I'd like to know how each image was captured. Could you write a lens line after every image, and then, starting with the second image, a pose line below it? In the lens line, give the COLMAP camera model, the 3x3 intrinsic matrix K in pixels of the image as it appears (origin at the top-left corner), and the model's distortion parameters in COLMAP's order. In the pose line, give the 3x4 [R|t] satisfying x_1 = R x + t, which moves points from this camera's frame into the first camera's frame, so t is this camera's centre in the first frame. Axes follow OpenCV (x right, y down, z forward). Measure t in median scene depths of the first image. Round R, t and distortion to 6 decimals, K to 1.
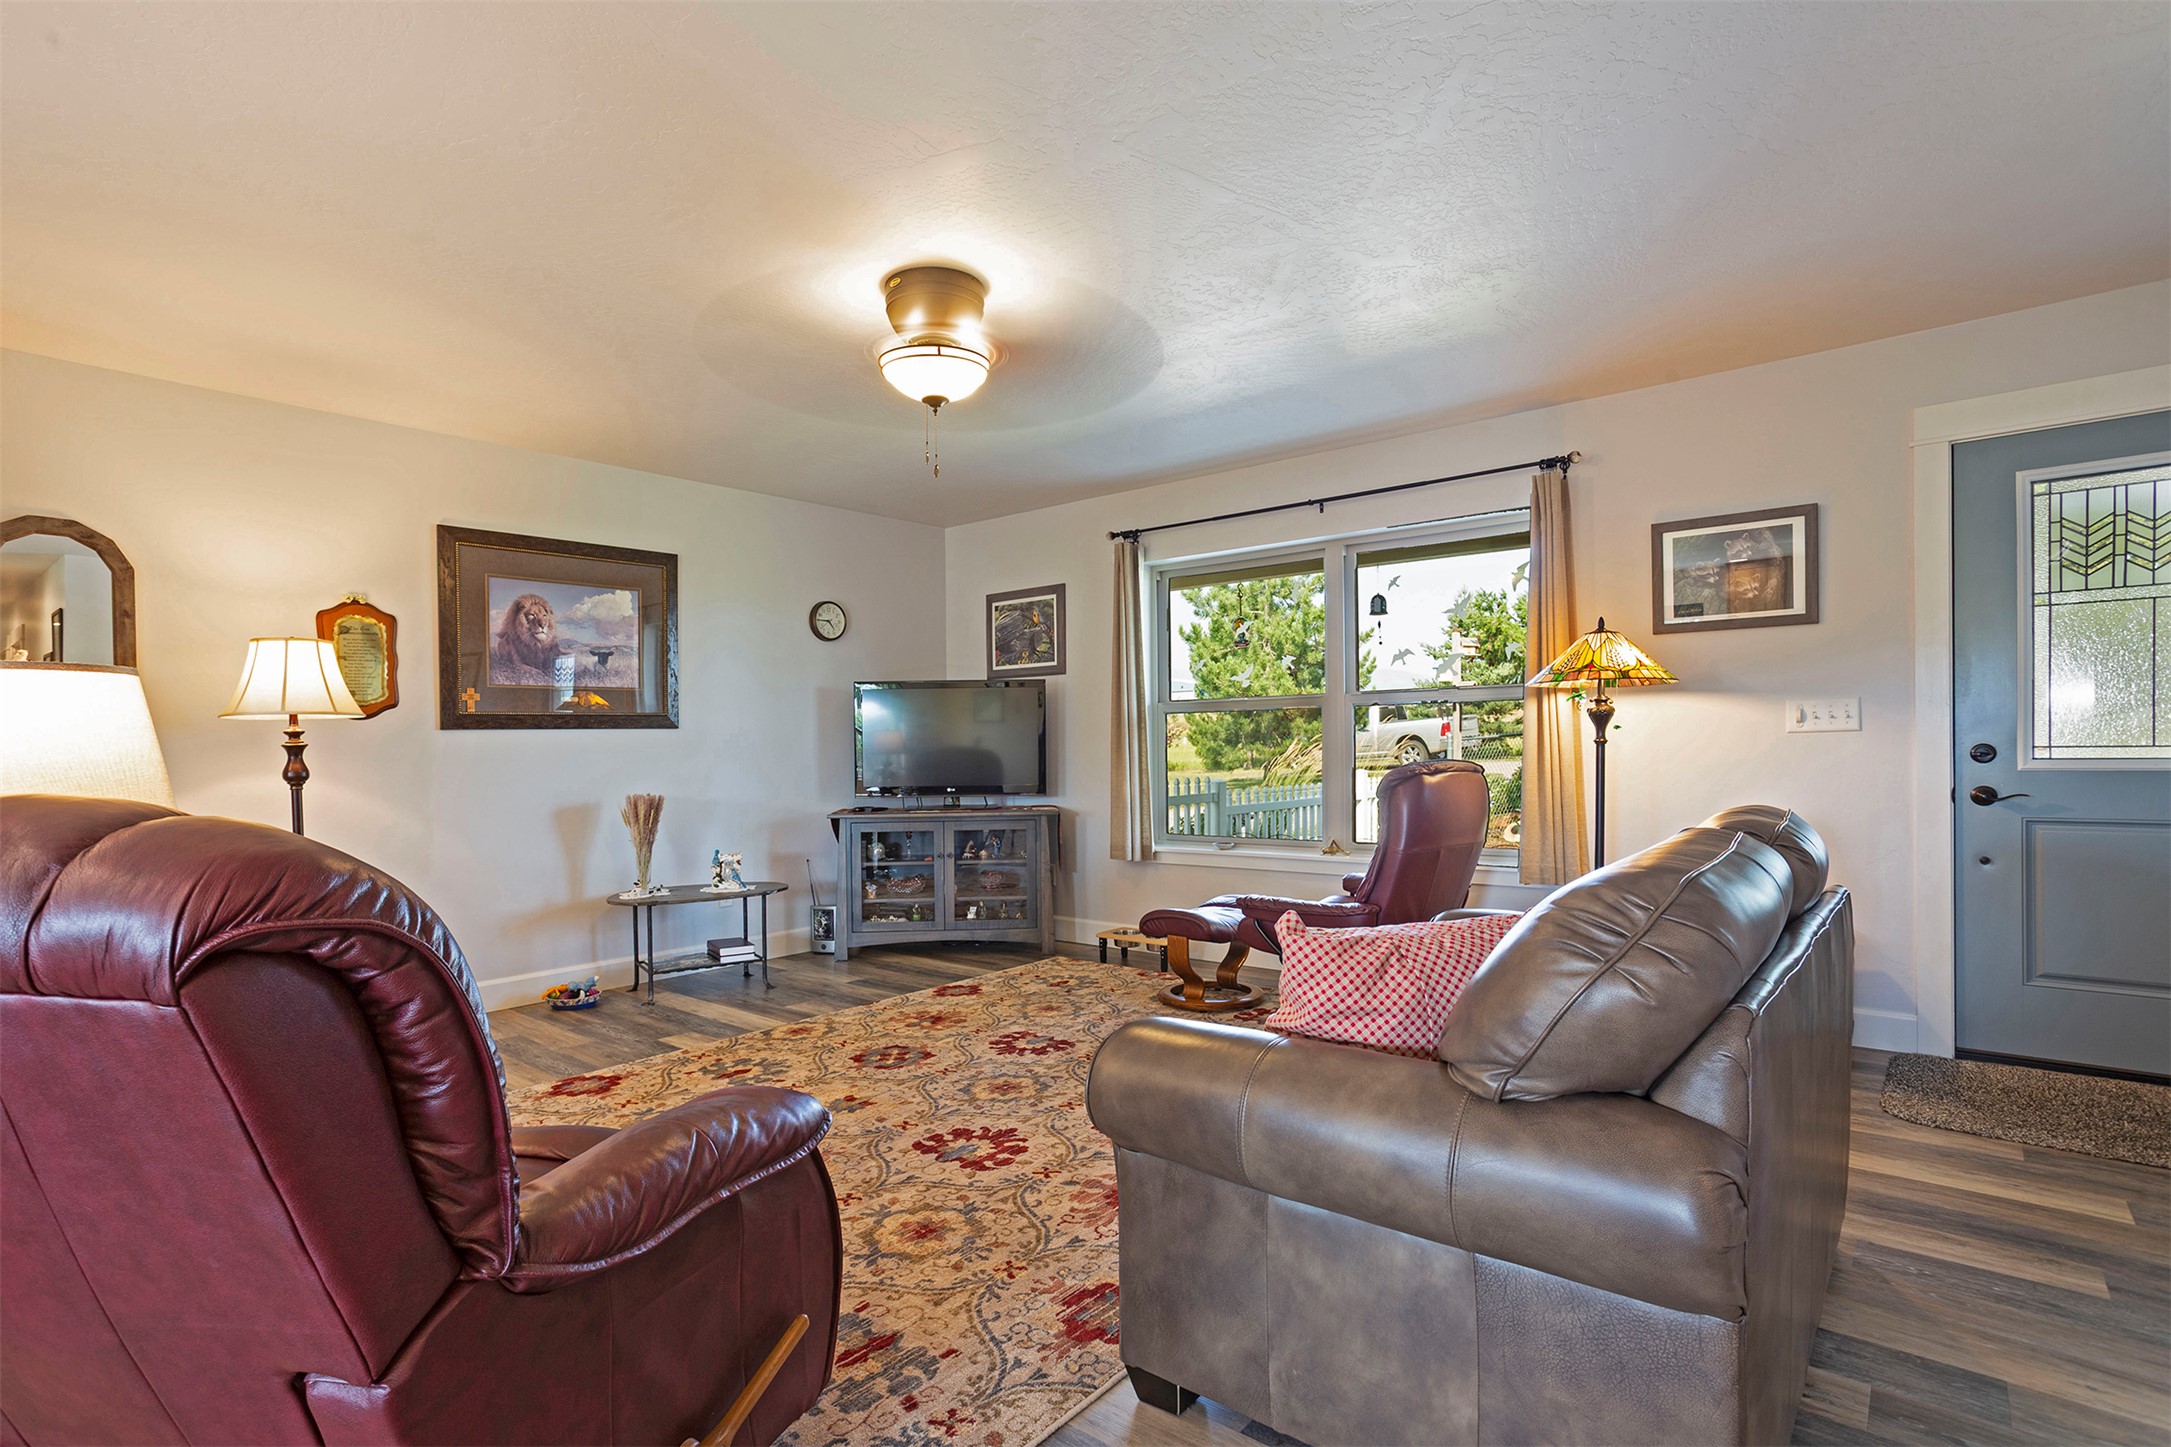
lens RADIAL K [[1061.2, 0, 1091.0], [0, 1061.2, 728.6], [0, 0, 1]] dist [-0.002084, 0.003103]
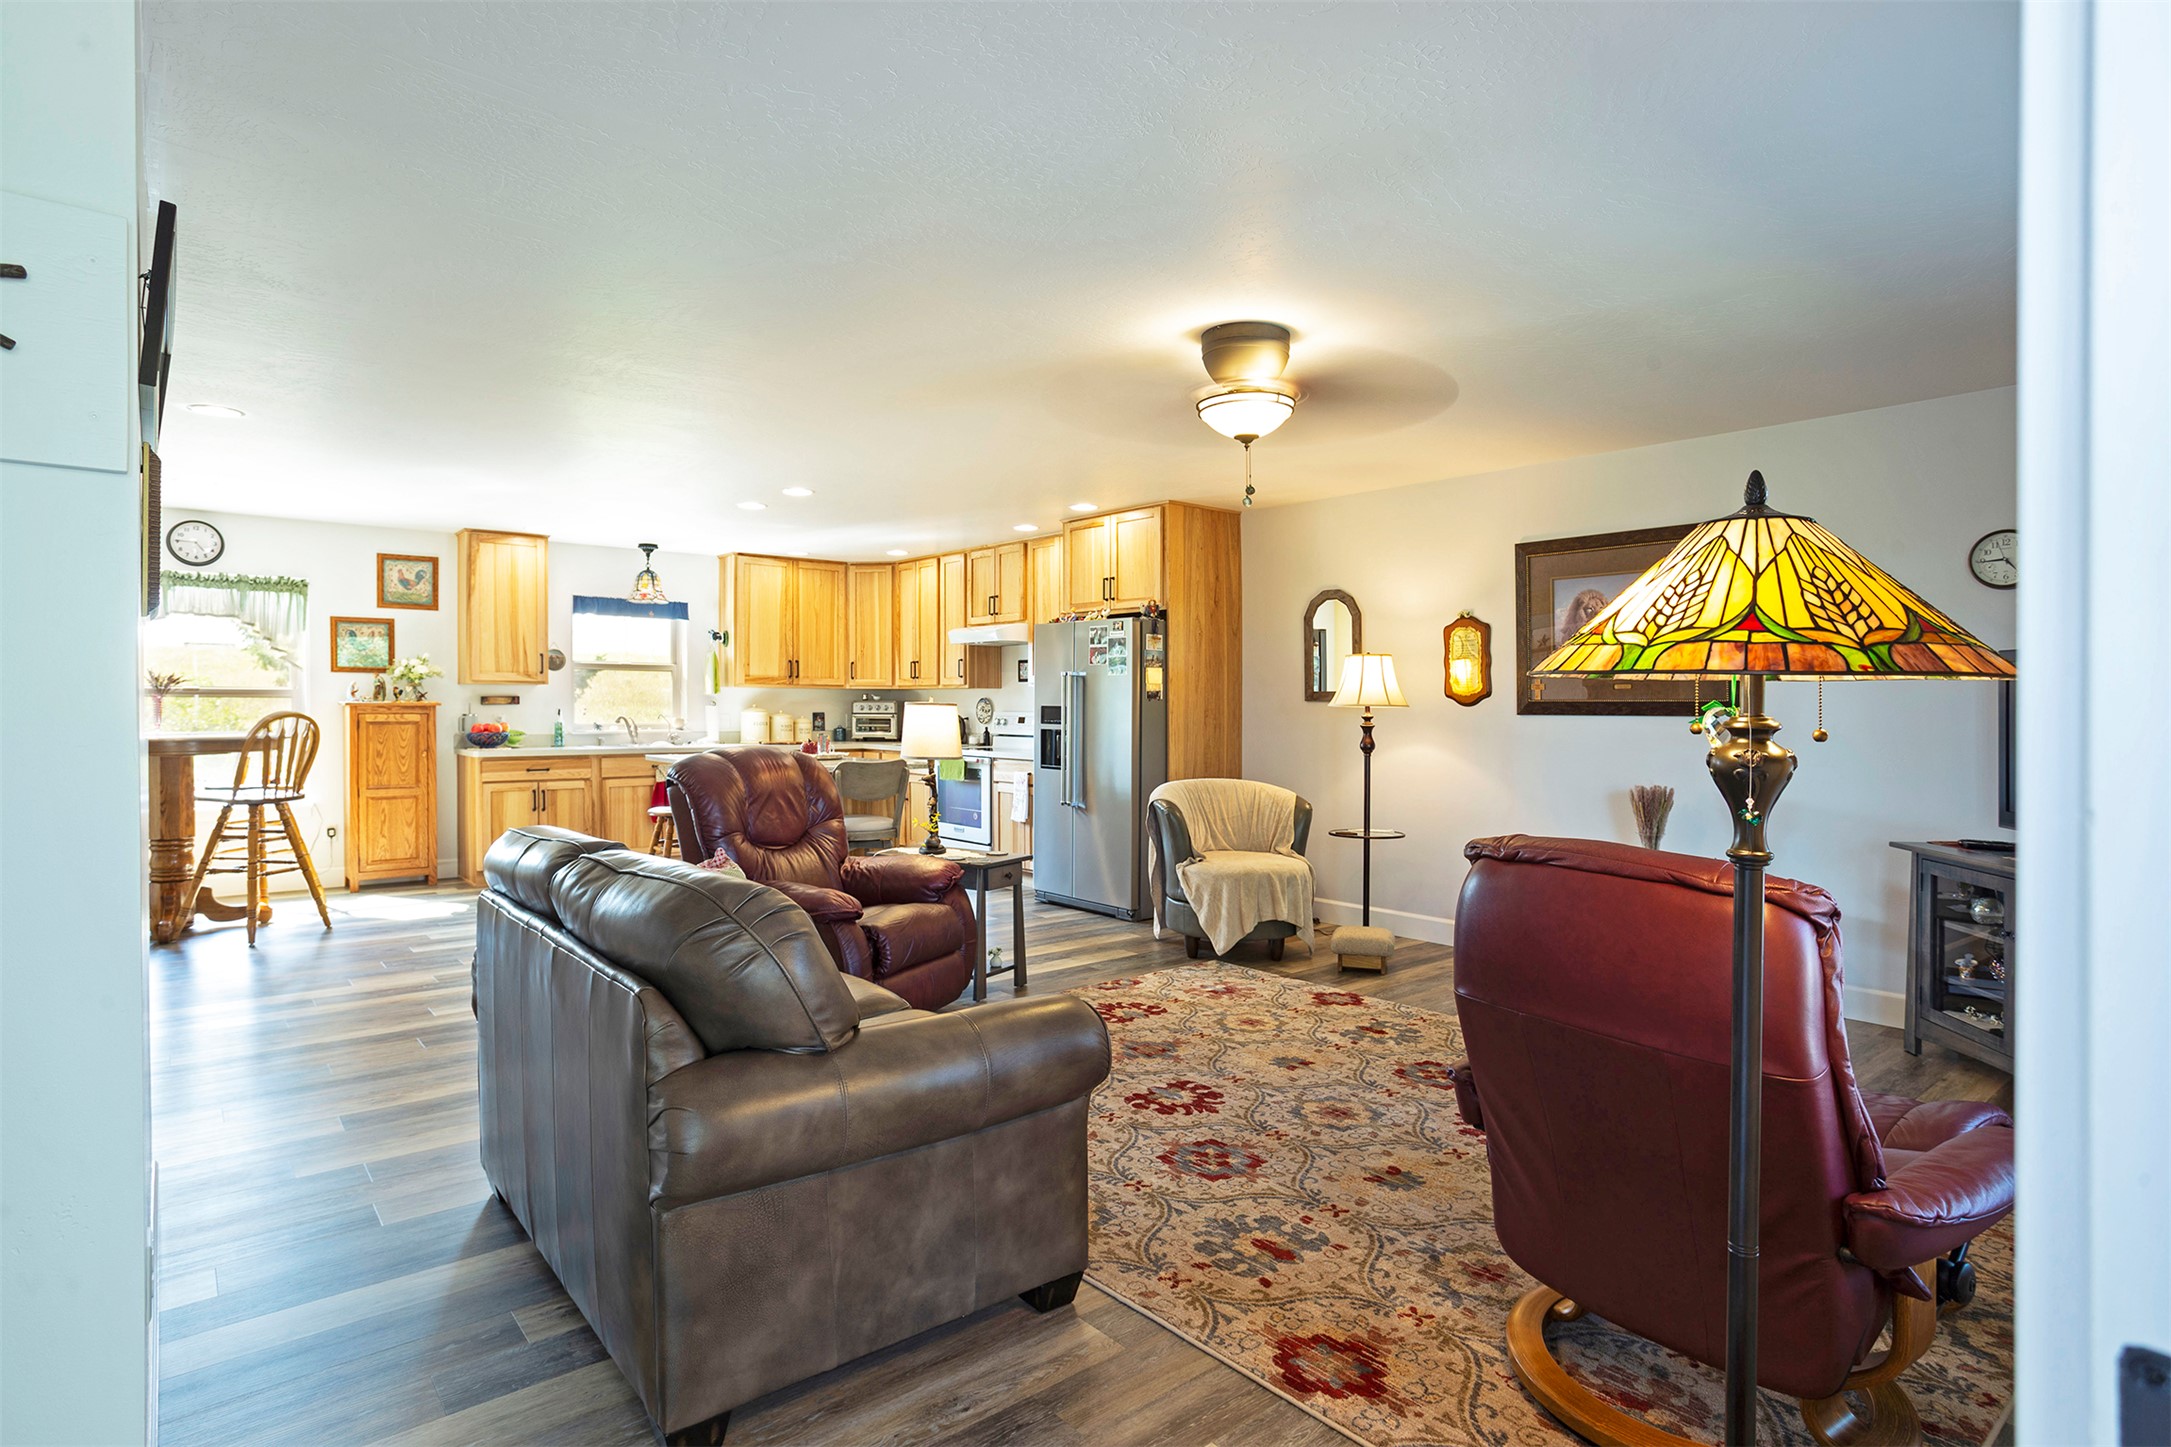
lens RADIAL K [[1165.4, 0, 1076.8], [0, 1165.4, 718.8], [0, 0, 1]] dist [-0.045497, -0.000543]
pose [[-0.187490, 0.028794, -0.981844, 0.965793], [0.009750, 0.999576, 0.027452, -0.045507], [0.982218, -0.004426, -0.187691, 0.961974]]
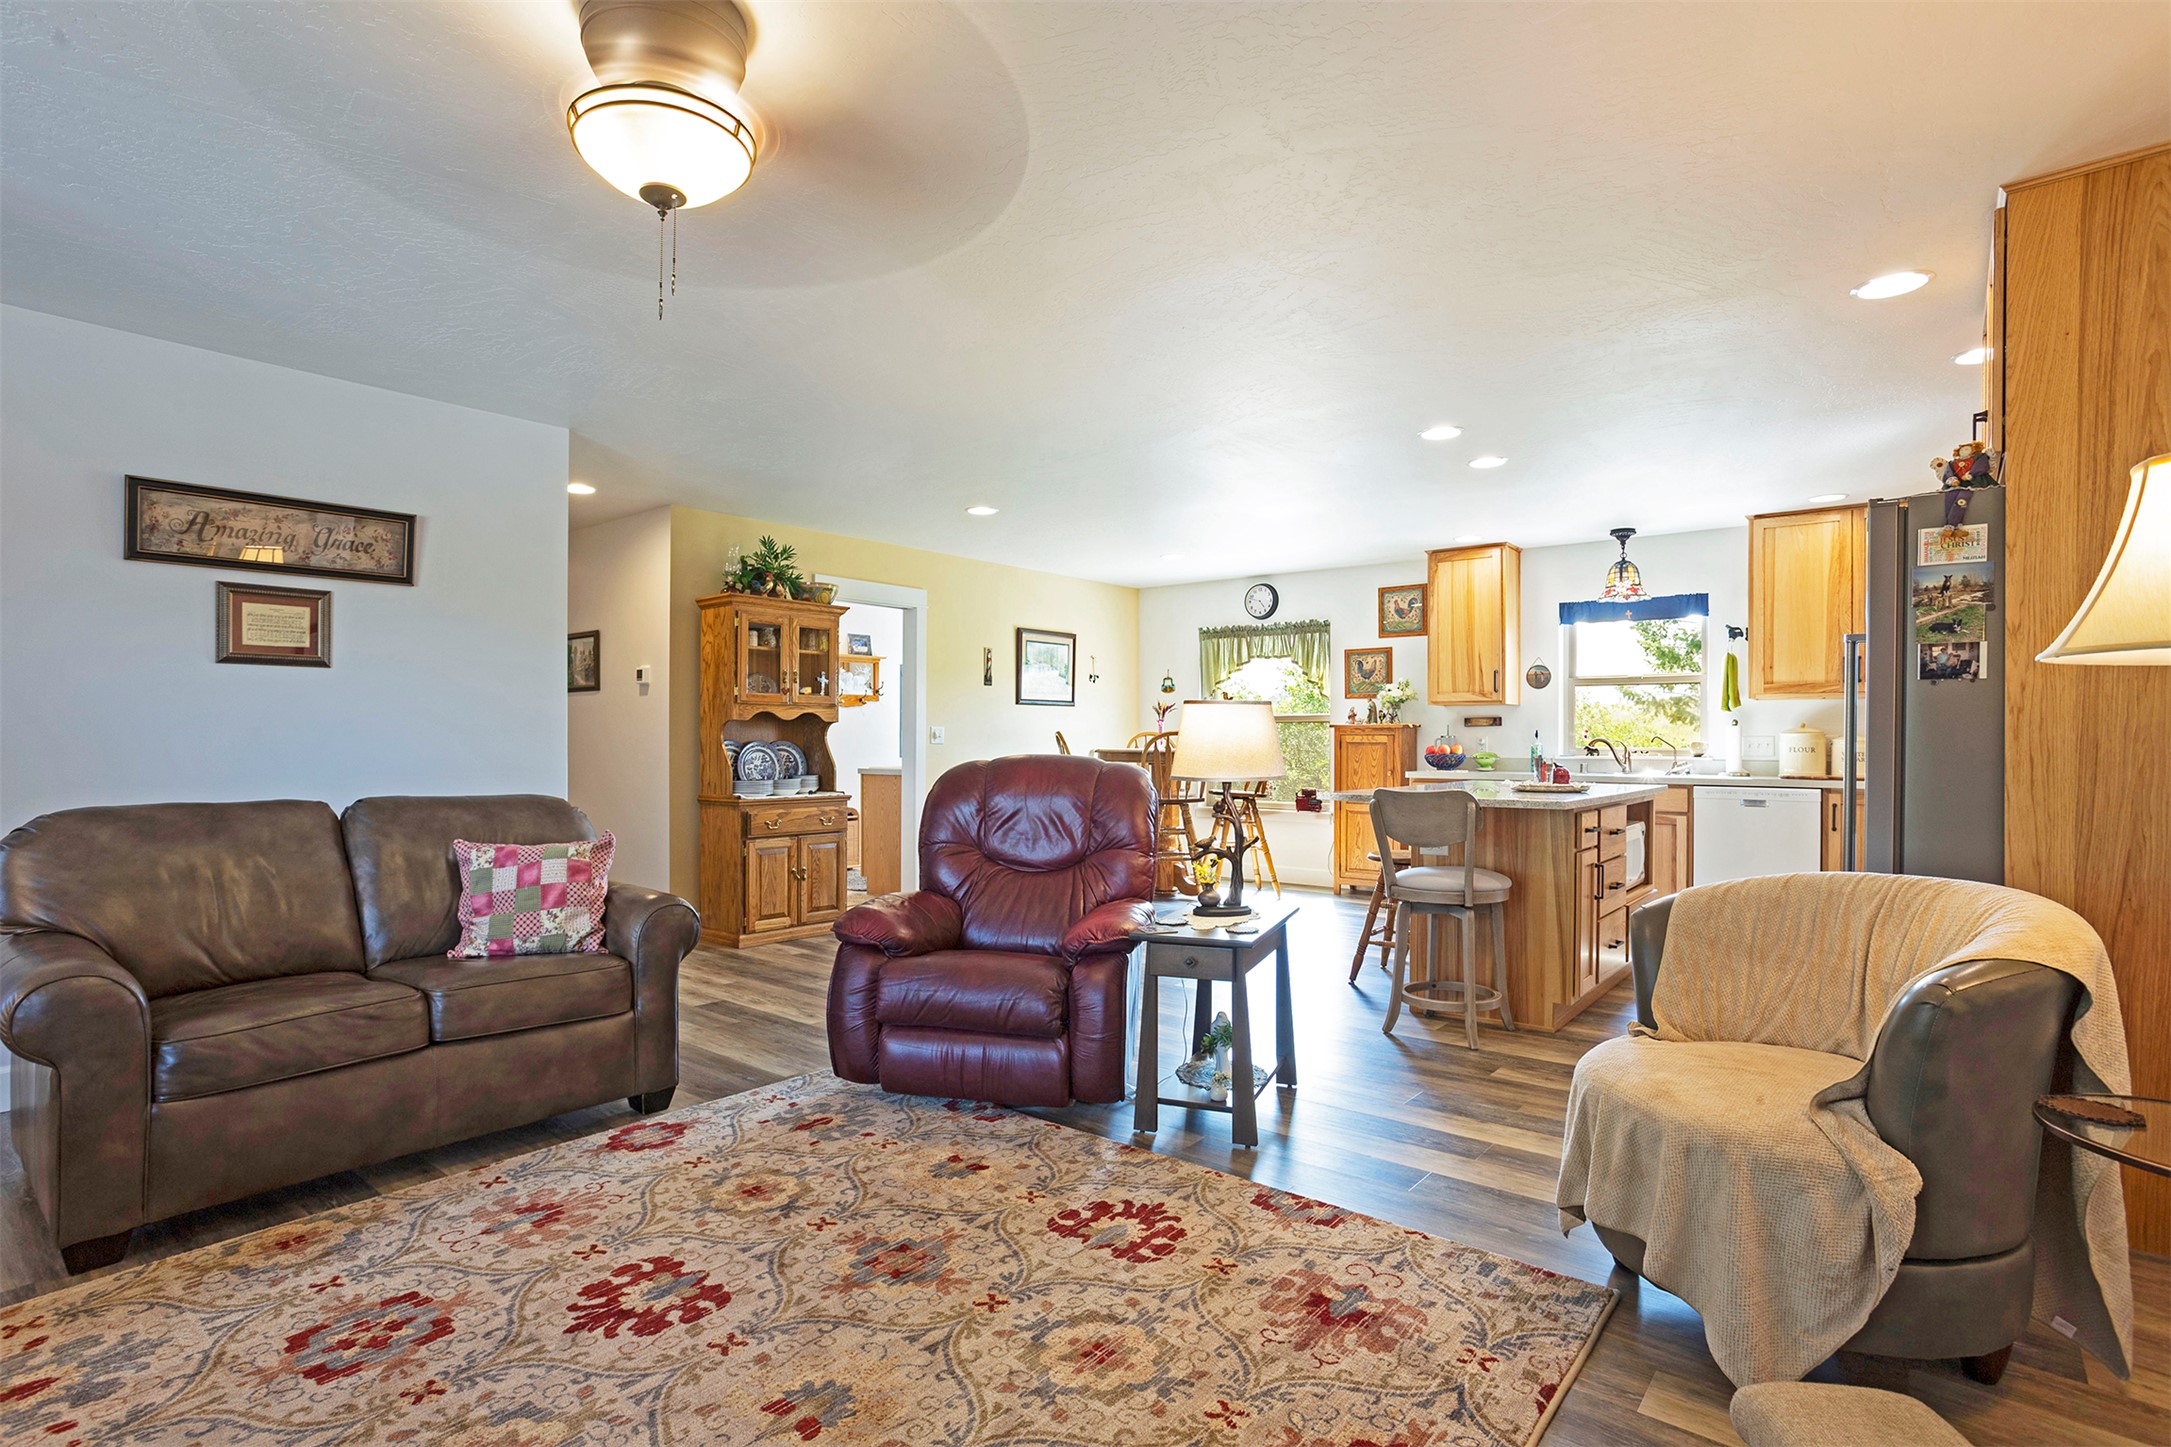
lens RADIAL K [[1061.2, 0, 1067.4], [0, 1061.2, 737.3], [0, 0, 1]] dist [-0.002084, 0.003103]
pose [[-0.999723, 0.012199, 0.020151, -0.356983], [0.011946, 0.999849, -0.012612, 0.016999], [-0.020302, -0.012368, -0.999717, 1.474368]]
